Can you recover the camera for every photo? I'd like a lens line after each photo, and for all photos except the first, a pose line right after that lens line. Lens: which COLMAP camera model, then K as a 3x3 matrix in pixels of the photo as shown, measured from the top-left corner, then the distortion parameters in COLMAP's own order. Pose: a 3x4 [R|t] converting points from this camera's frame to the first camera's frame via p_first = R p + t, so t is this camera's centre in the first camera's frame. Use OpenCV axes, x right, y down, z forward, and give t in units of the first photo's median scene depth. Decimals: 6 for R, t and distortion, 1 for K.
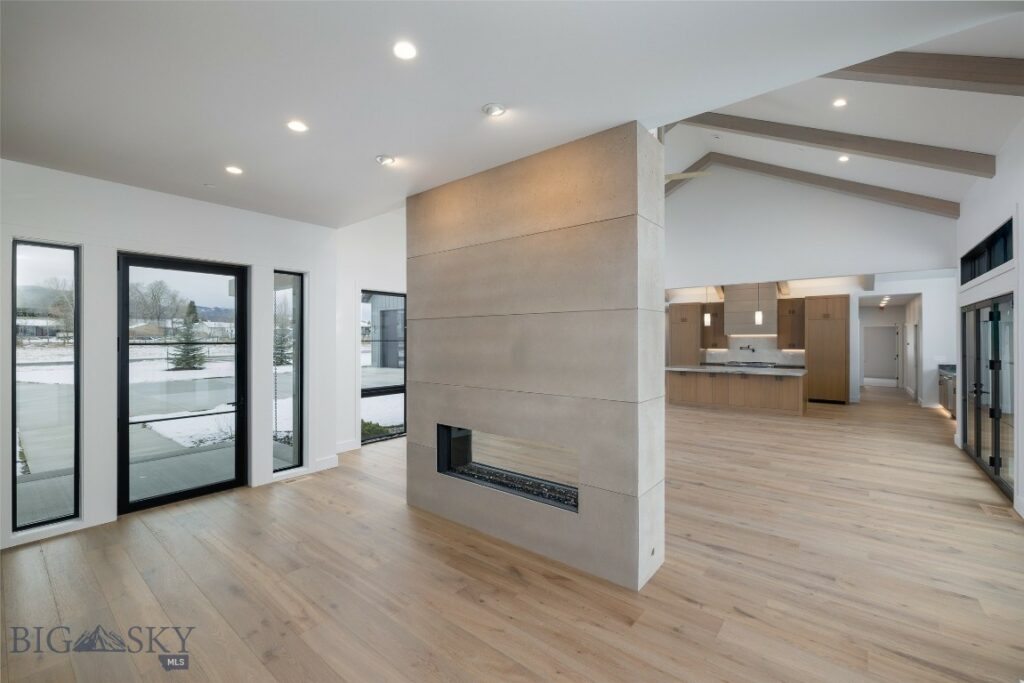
lens RADIAL K [[432.9, 0, 511.1], [0, 432.9, 330.3], [0, 0, 1]] dist [0.001896, 0.000130]
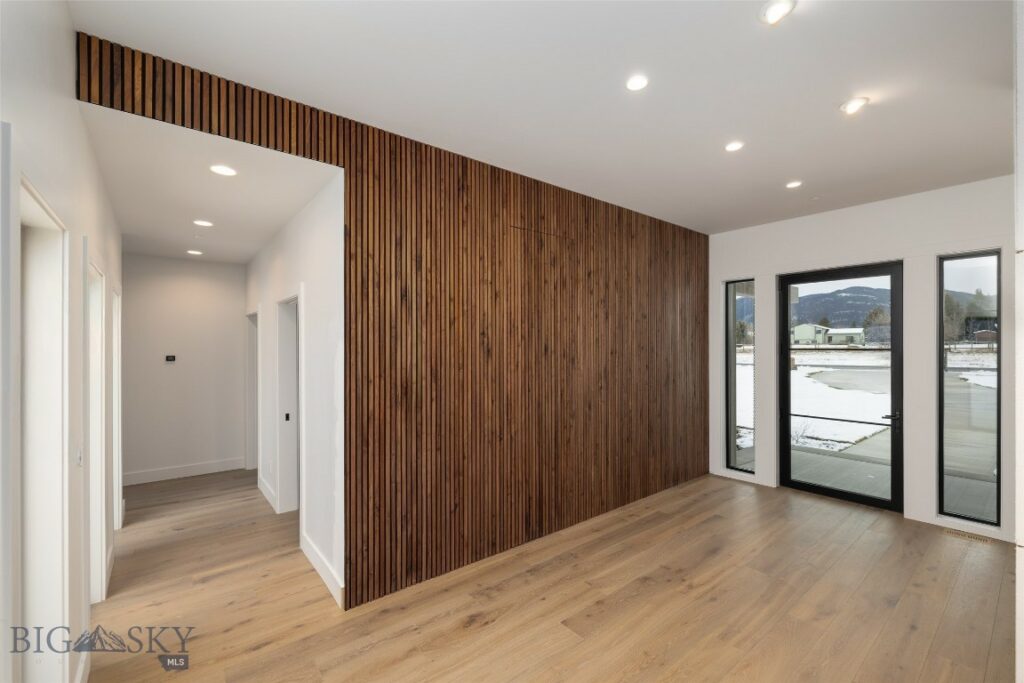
lens RADIAL K [[430.9, 0, 513.2], [0, 430.9, 346.9], [0, 0, 1]] dist [0.001105, 0.000097]
pose [[-0.208692, 0.002149, -0.977979, 0.421117], [0.022661, 0.999740, -0.002638, 0.008067], [0.977719, -0.022712, -0.208686, 0.443143]]
